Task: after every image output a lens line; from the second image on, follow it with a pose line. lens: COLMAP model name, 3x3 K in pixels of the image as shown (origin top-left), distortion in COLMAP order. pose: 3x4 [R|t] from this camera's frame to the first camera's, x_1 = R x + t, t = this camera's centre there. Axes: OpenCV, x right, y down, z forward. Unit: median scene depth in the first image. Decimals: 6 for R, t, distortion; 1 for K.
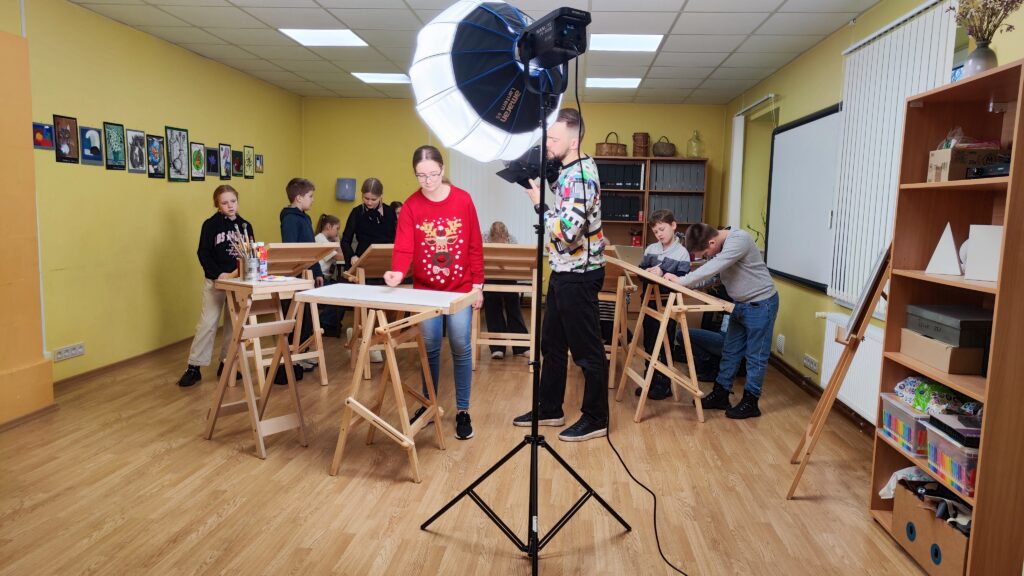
lens RADIAL K [[717.3, 0, 512.0], [0, 717.3, 288.0], [0, 0, 1]] dist [0.005780, 0.001407]
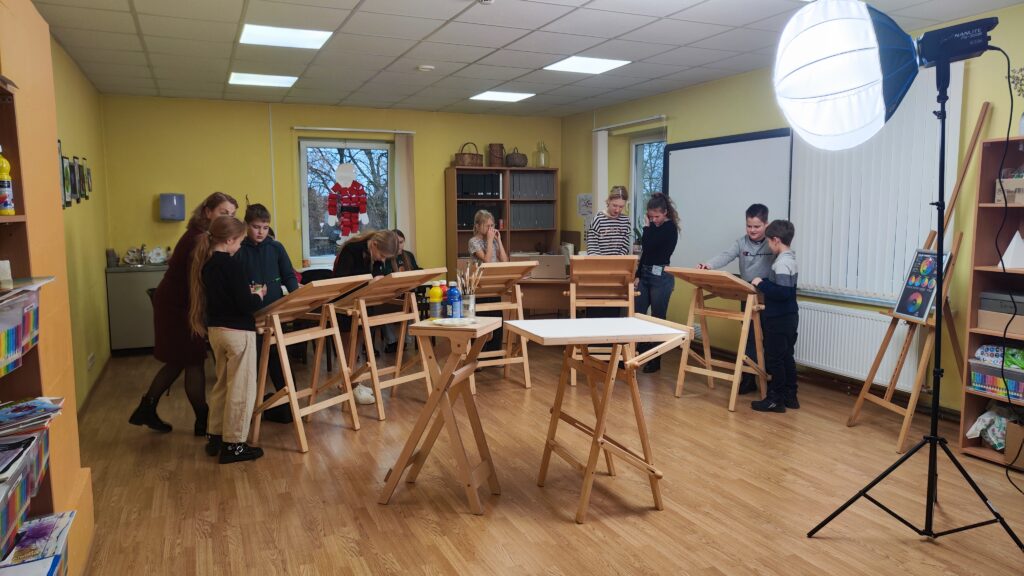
lens RADIAL K [[717.3, 0, 512.0], [0, 717.3, 288.0], [0, 0, 1]] dist [0.005780, 0.001407]
pose [[0.878422, -0.086099, 0.470066, -0.470564], [0.084247, 0.996131, 0.025022, -0.050685], [-0.470401, 0.017621, 0.882277, 0.122571]]
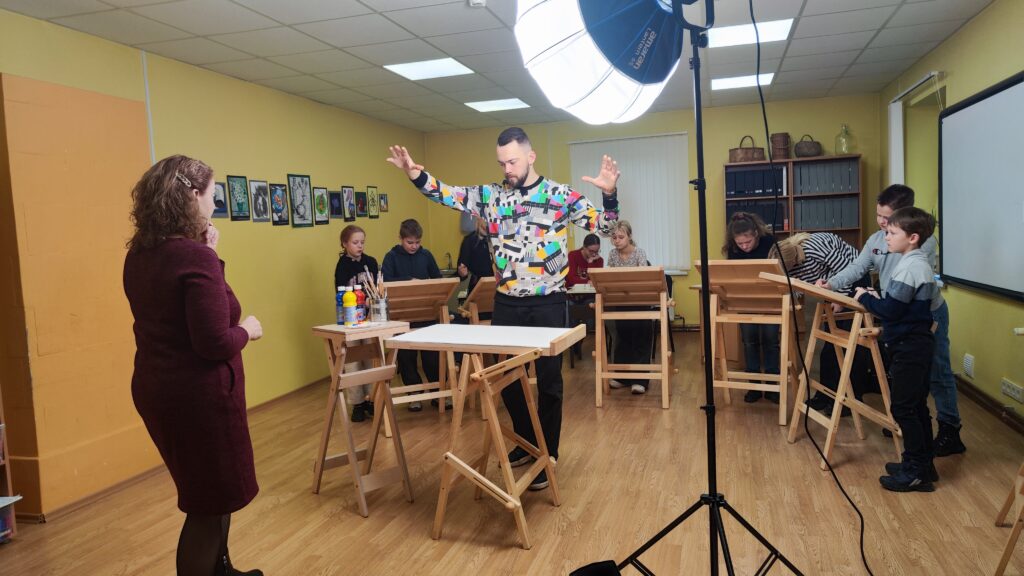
lens RADIAL K [[714.7, 0, 512.0], [0, 714.7, 288.0], [0, 0, 1]] dist [0.000300, 0.006206]
pose [[0.977680, -0.059372, -0.201537, 0.029963], [0.053198, 0.997938, -0.035919, -0.010682], [0.203254, 0.024396, 0.978822, 0.080401]]
